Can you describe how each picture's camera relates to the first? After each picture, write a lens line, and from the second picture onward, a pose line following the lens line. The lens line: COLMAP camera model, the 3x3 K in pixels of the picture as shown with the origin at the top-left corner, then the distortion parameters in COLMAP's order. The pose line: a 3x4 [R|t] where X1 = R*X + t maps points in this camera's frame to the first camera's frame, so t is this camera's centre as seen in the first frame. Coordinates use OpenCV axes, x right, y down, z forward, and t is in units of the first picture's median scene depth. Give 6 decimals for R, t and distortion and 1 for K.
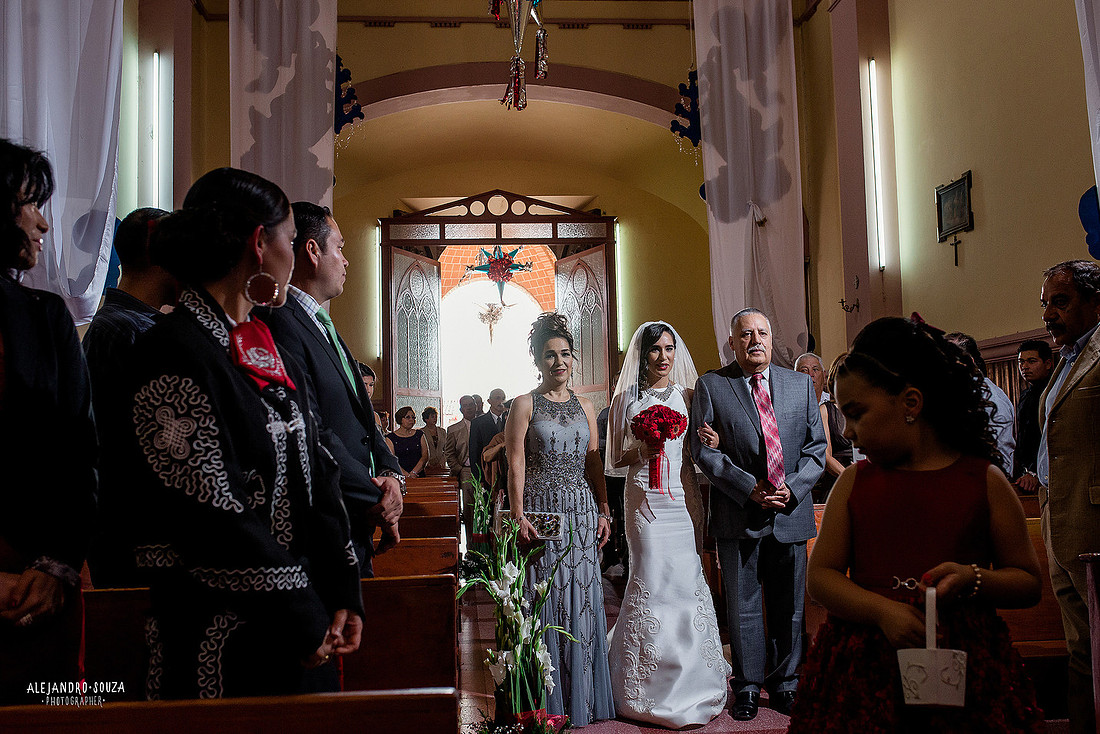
lens RADIAL K [[1075.1, 0, 550.0], [0, 1075.1, 367.0], [0, 0, 1]] dist [-0.010187, -0.018640]
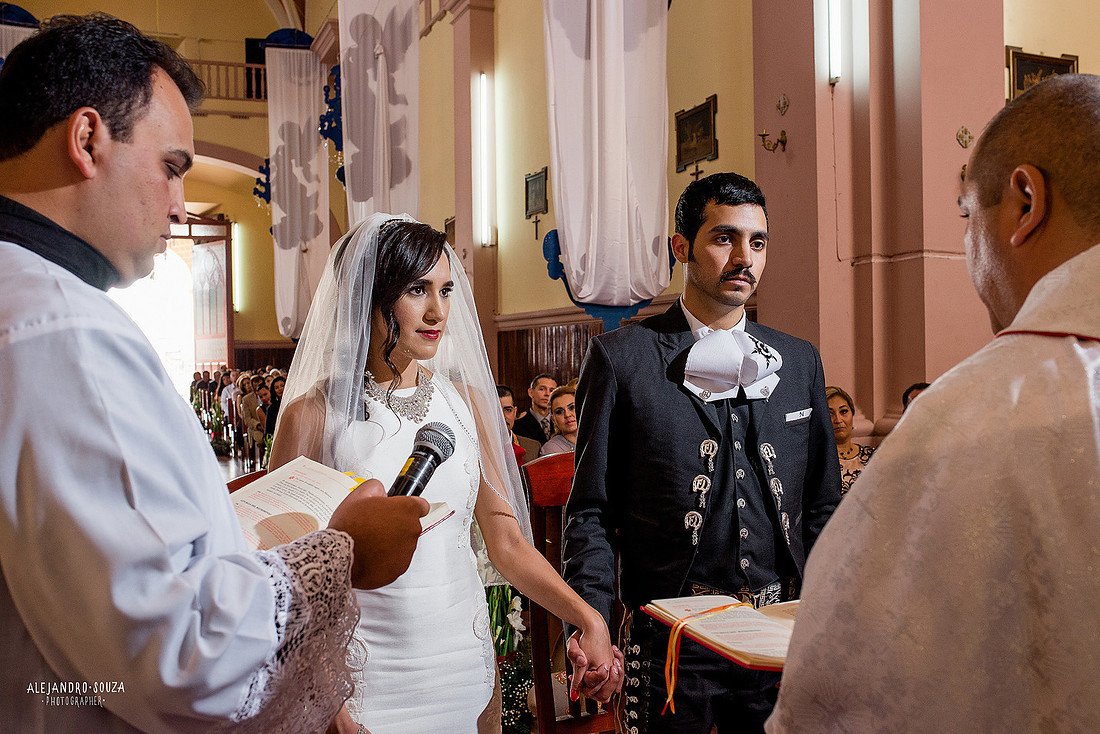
lens RADIAL K [[1075.1, 0, 550.0], [0, 1075.1, 367.0], [0, 0, 1]] dist [-0.010187, -0.018640]
pose [[0.955381, 0.011112, 0.295166, 0.062392], [-0.029464, 0.997893, 0.057800, -0.057118], [-0.293902, -0.063918, 0.953696, -0.786192]]
